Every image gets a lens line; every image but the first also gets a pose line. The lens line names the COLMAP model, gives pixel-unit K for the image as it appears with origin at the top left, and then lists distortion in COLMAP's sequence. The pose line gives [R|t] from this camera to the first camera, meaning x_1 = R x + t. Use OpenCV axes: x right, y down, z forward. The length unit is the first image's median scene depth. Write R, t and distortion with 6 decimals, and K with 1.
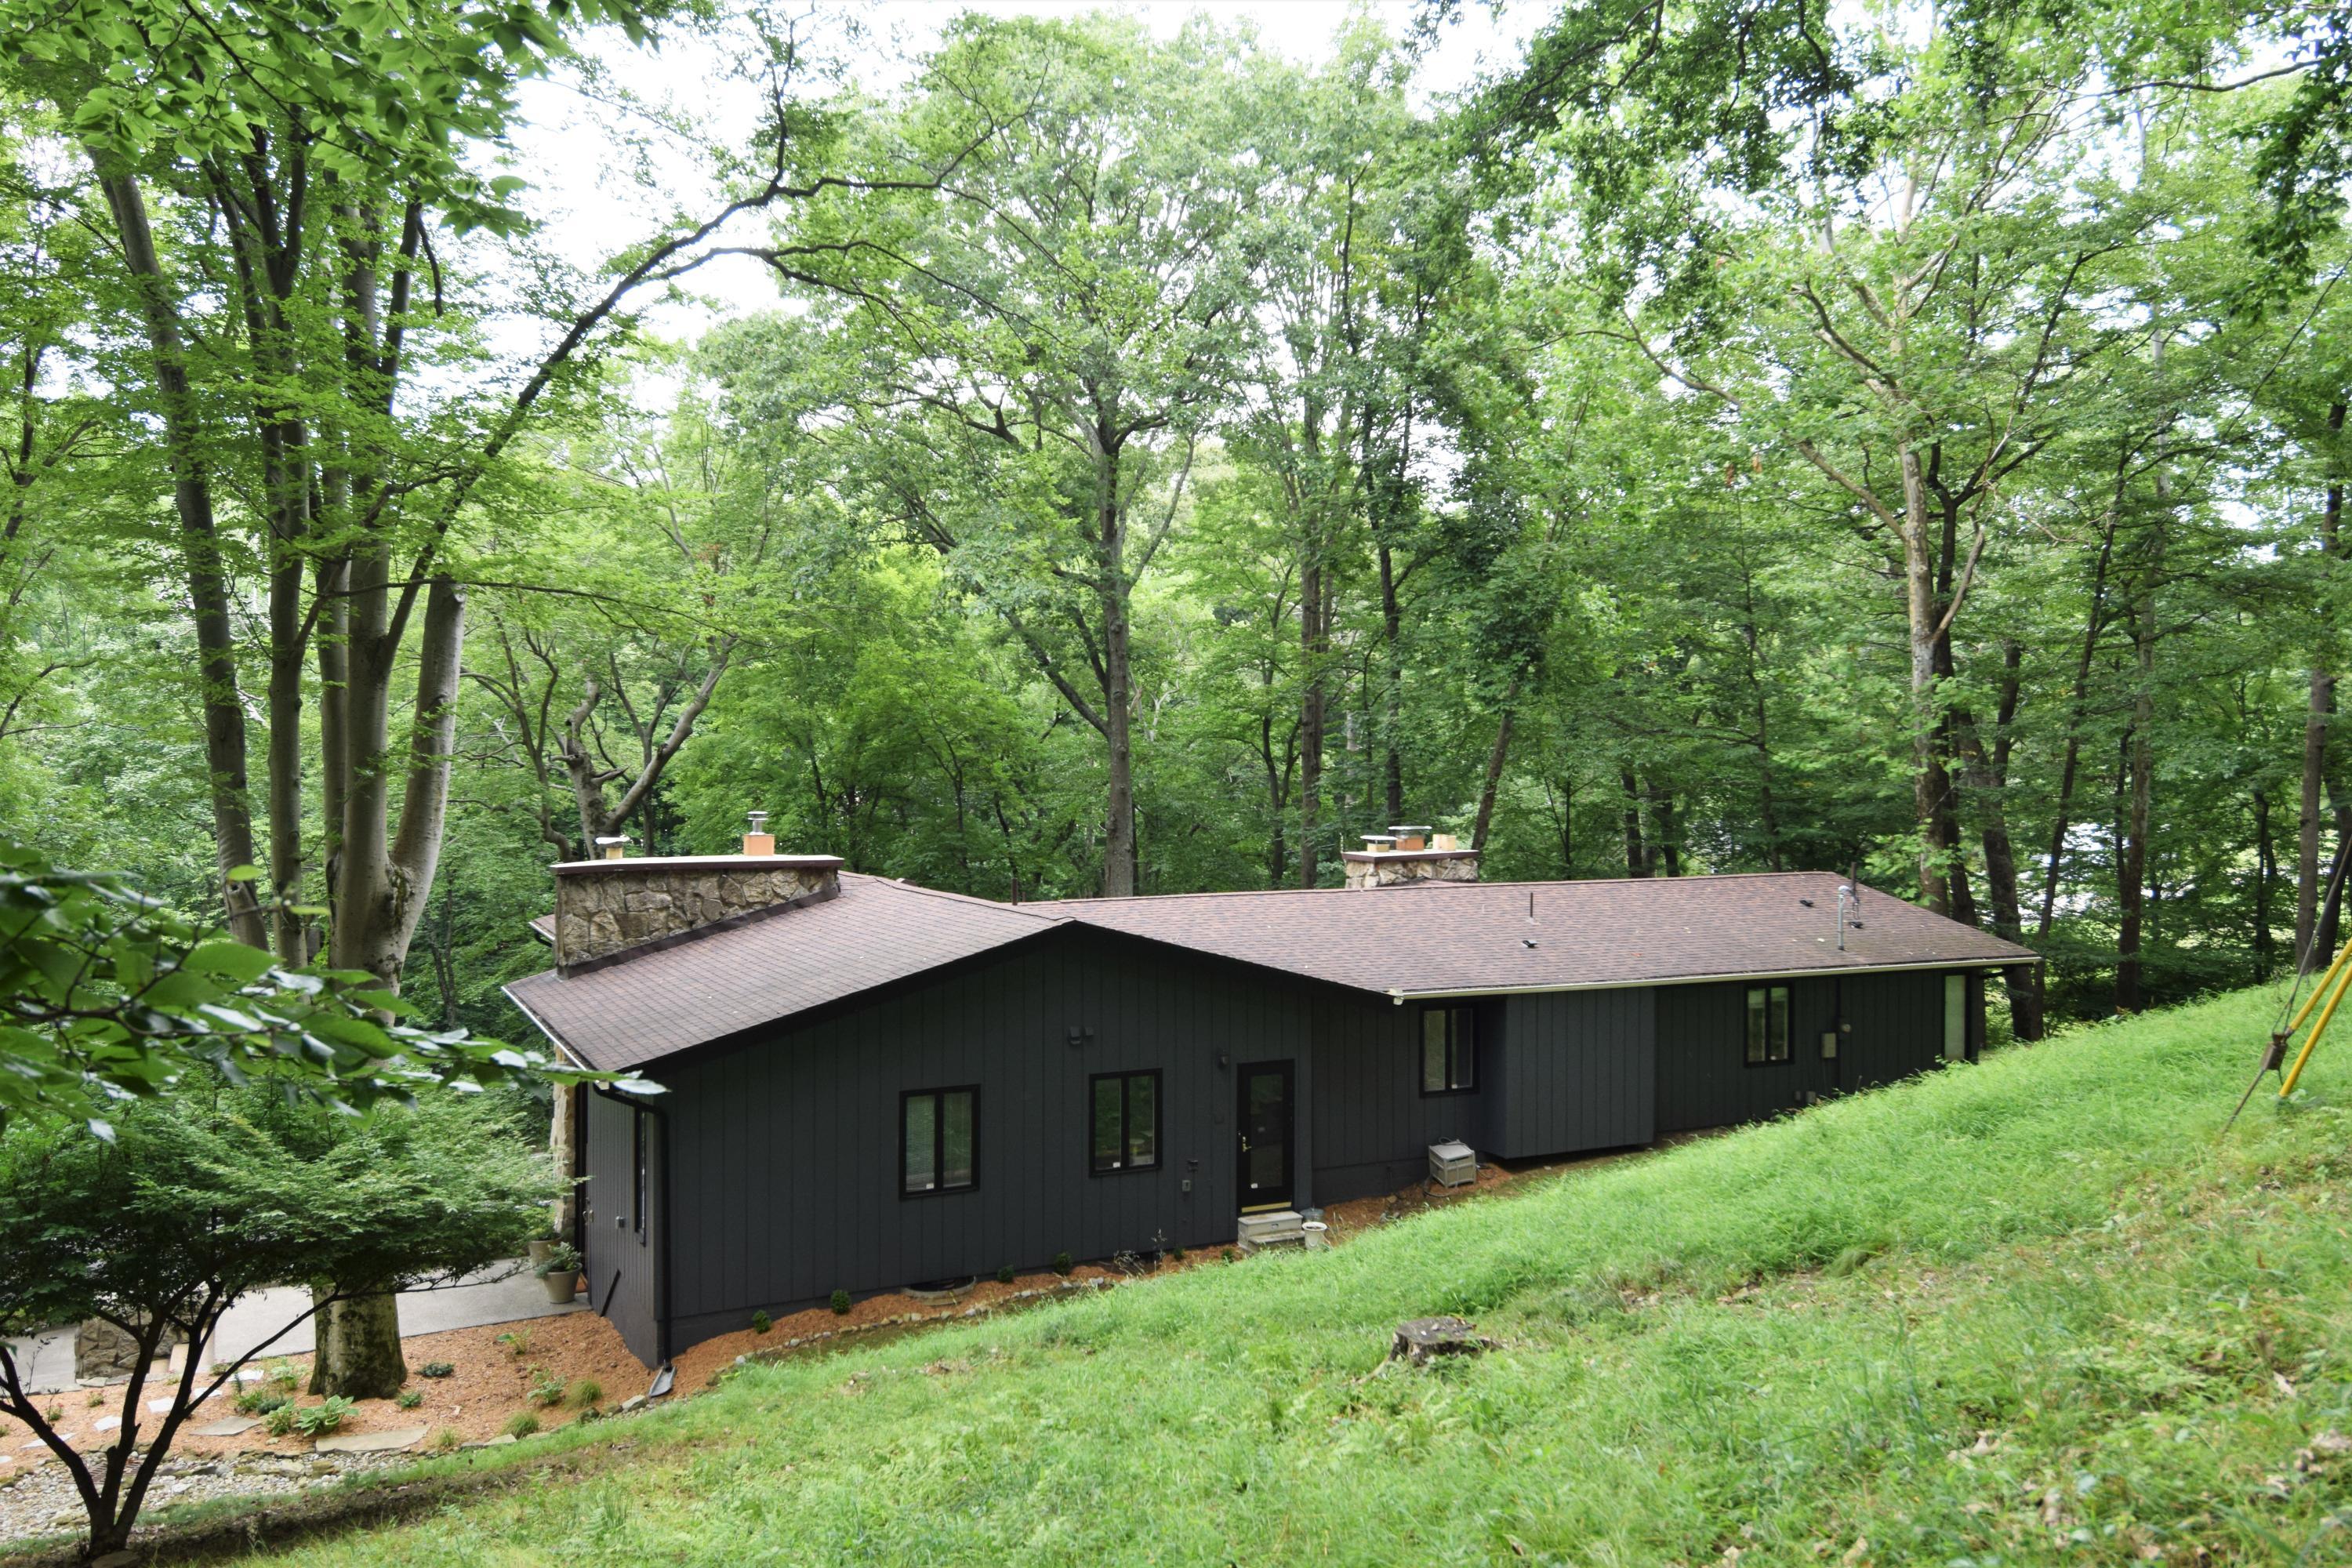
lens RADIAL K [[1883.4, 0, 1176.4], [0, 1883.4, 781.2], [0, 0, 1]] dist [0.011170, 0.001424]
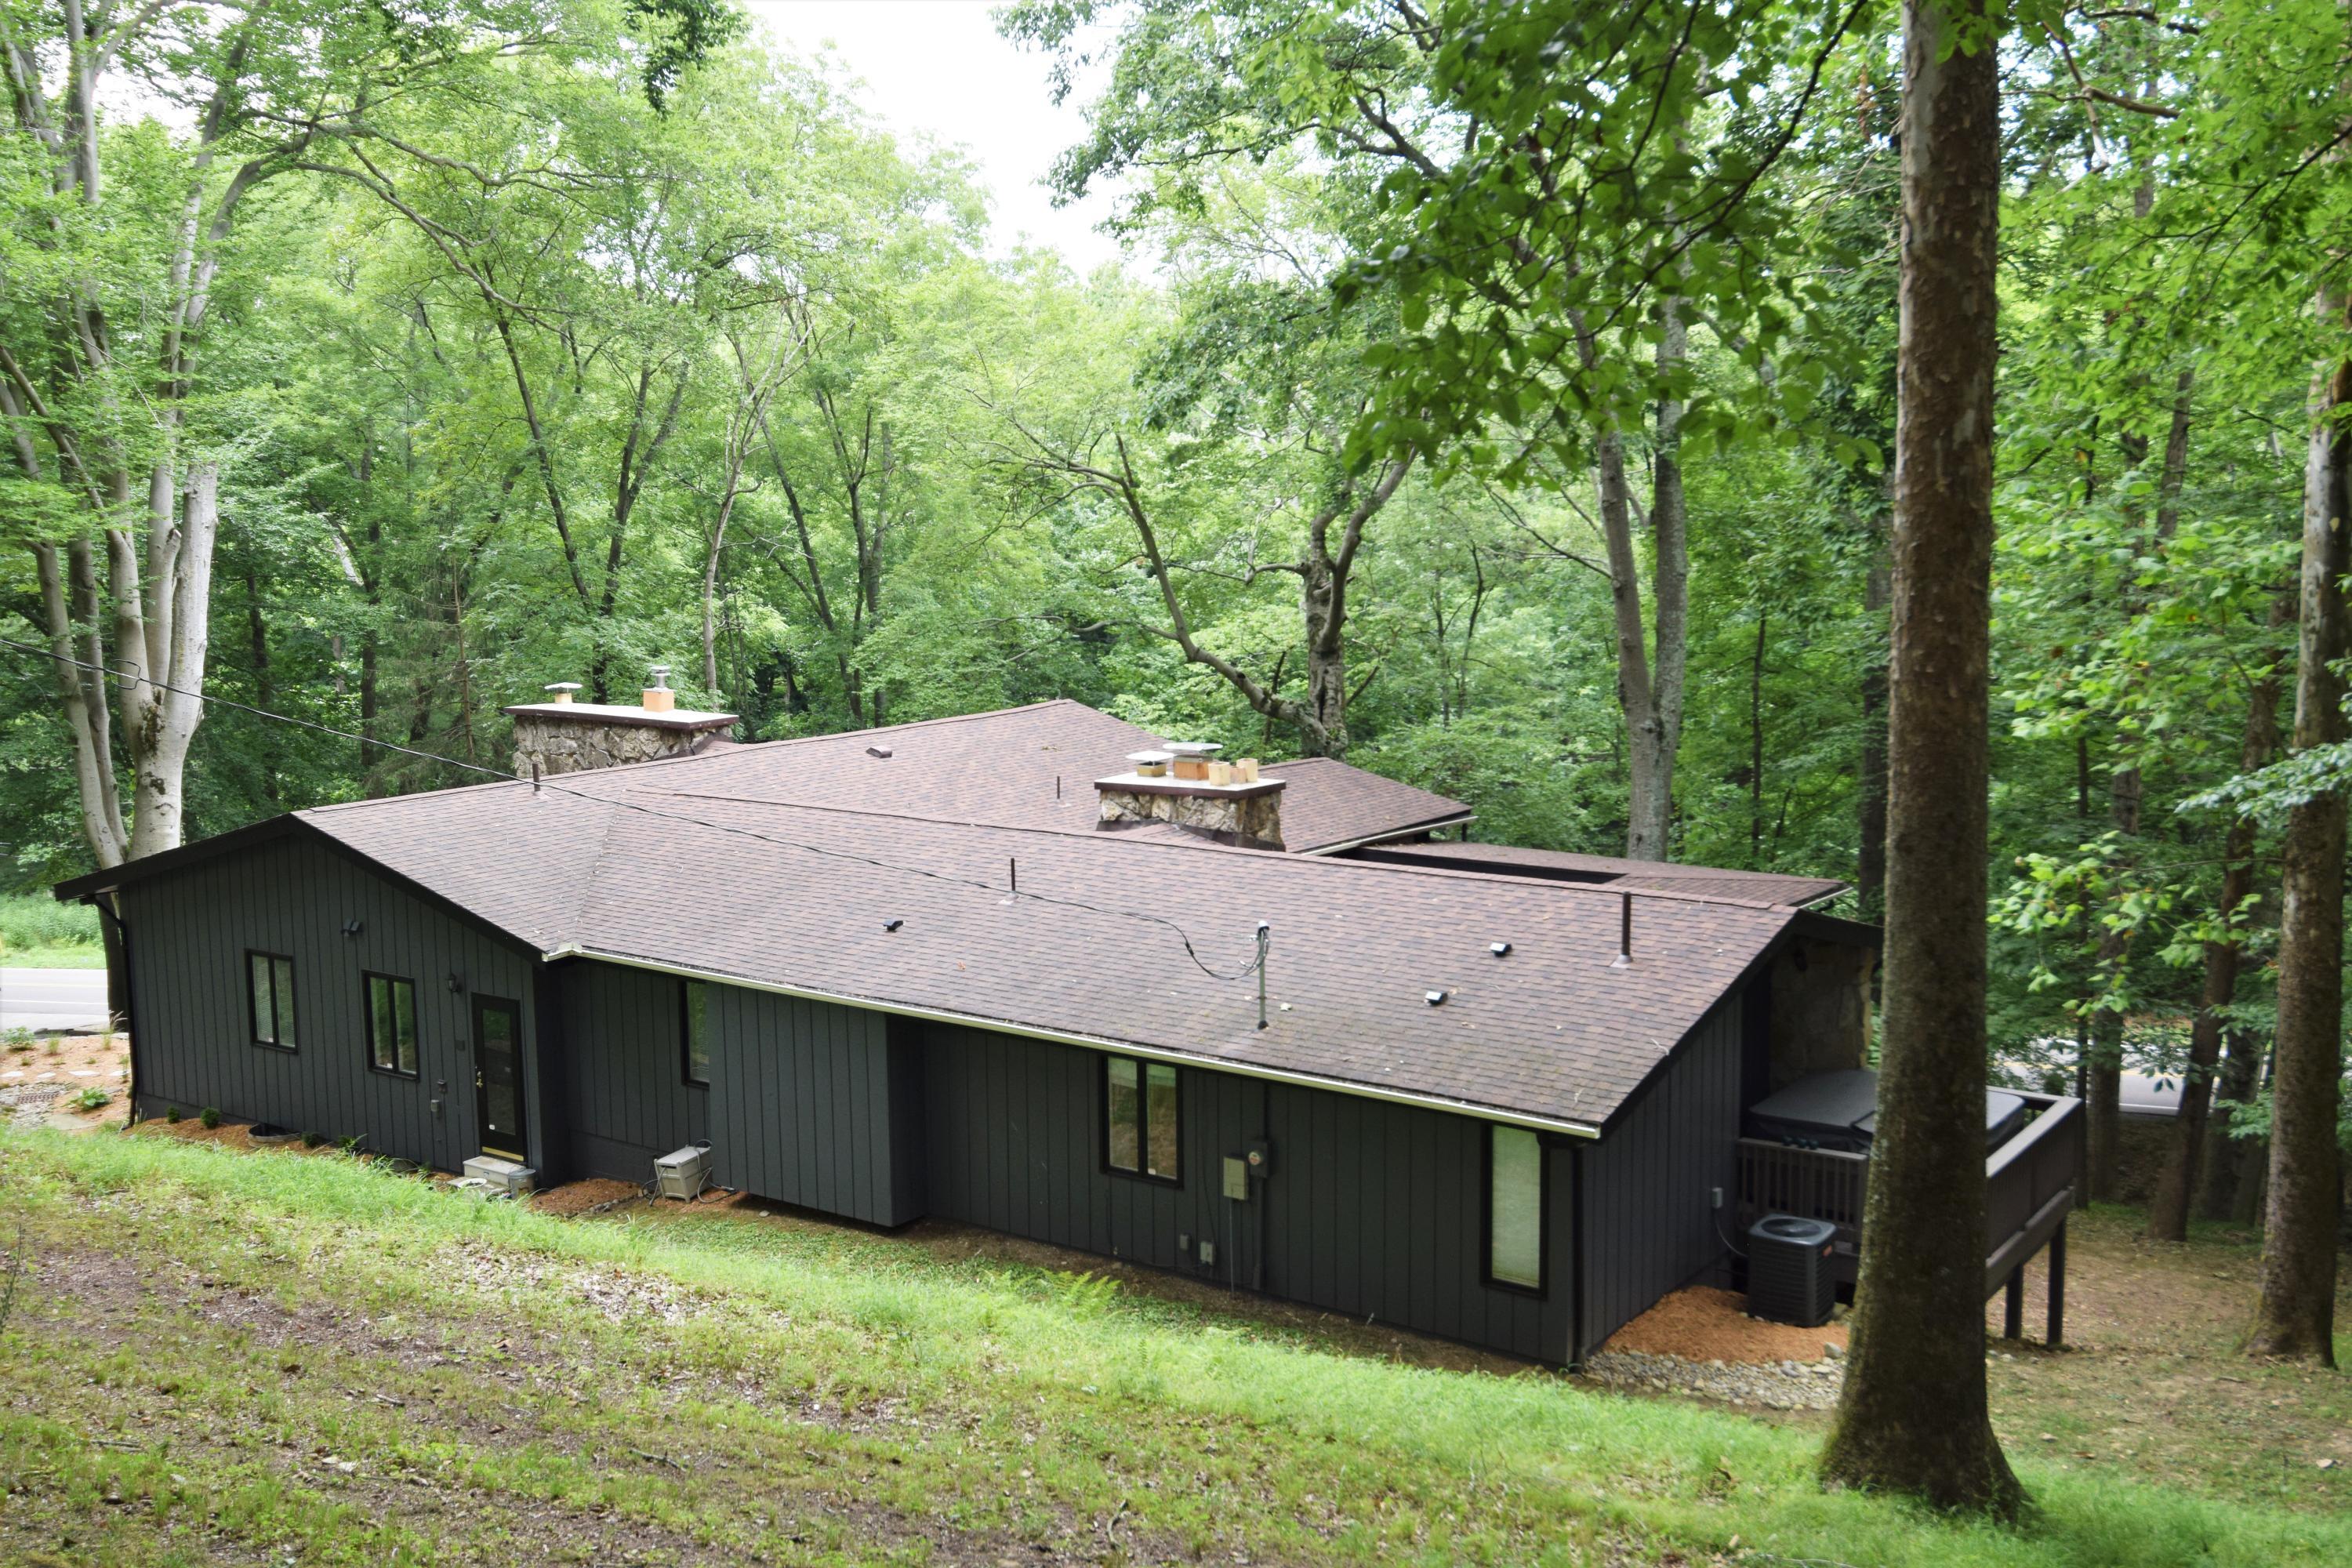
lens RADIAL K [[2400.0, 0, 1180.3], [0, 2400.0, 785.8], [0, 0, 1]] dist [0.065700, 0.000000]
pose [[0.453199, 0.114295, -0.884052, 1.085163], [-0.002148, 0.991883, 0.127135, -0.088149], [0.891407, -0.055719, 0.449766, 0.702689]]
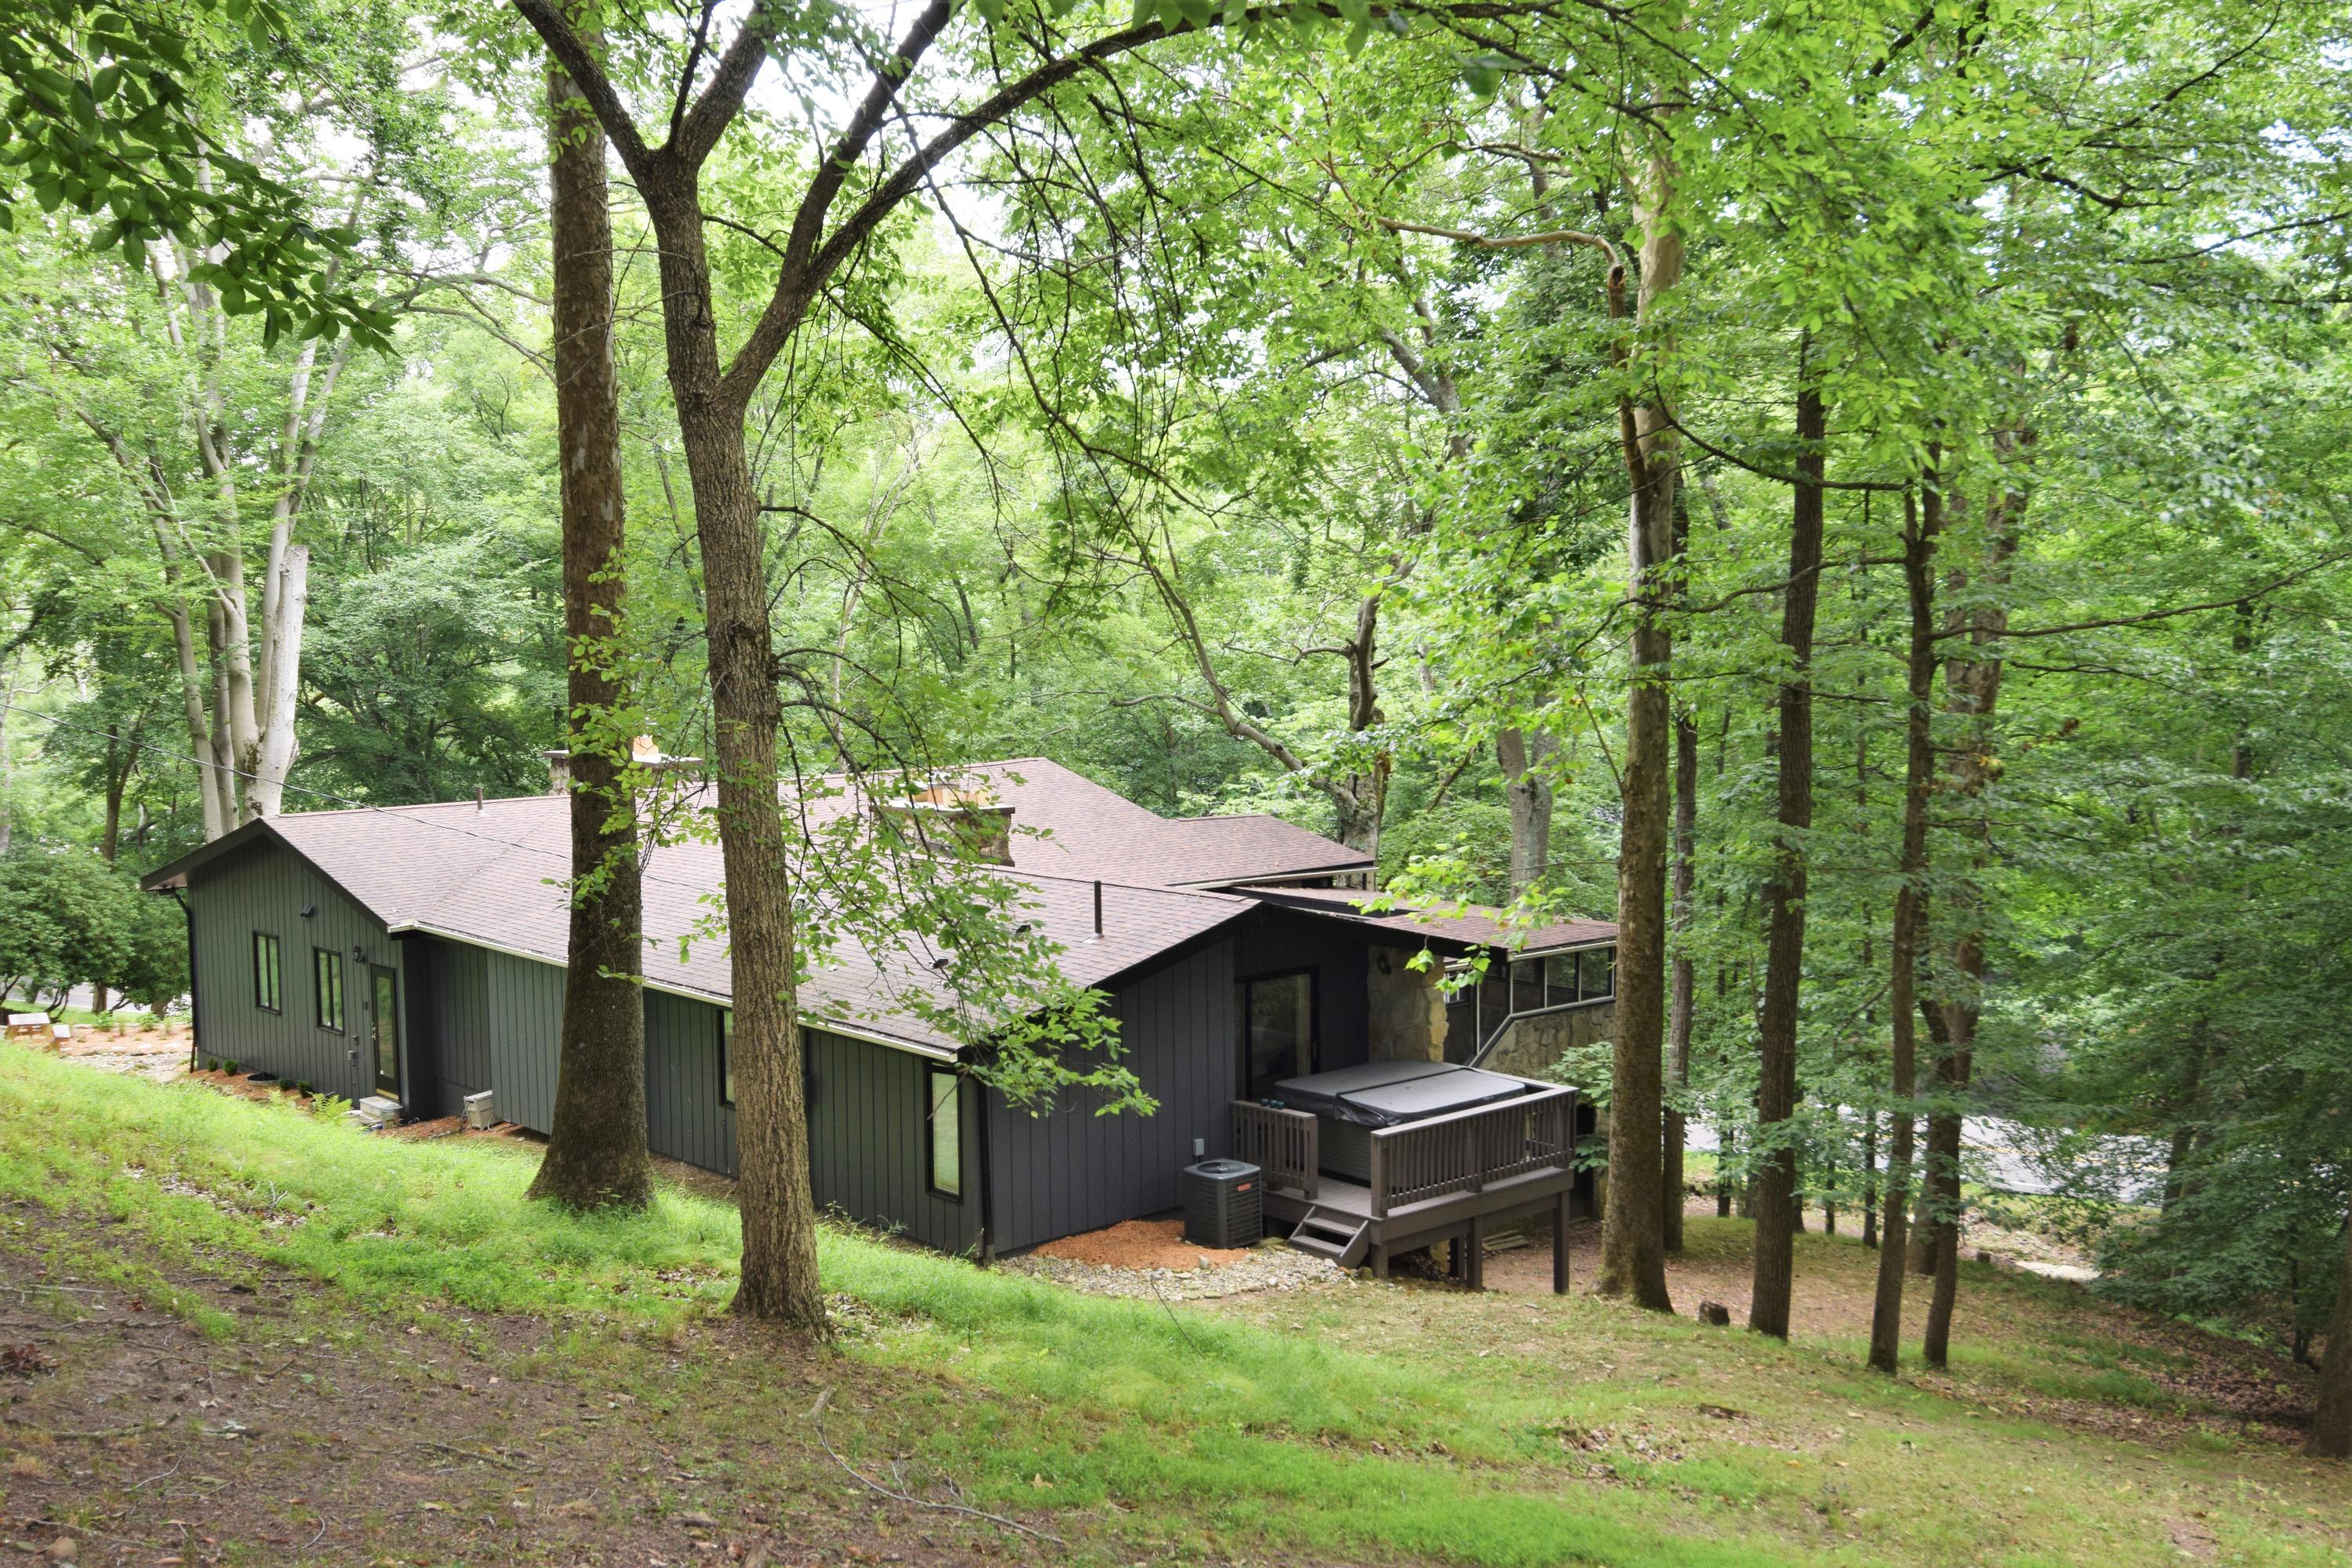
lens RADIAL K [[2400.0, 0, 1175.0], [0, 2400.0, 784.1], [0, 0, 1]] dist [0.065700, 0.000000]
pose [[0.248381, 0.077403, -0.965565, 1.390204], [-0.002695, 0.996854, 0.079218, -0.065792], [0.968659, -0.017074, 0.247808, 0.994184]]
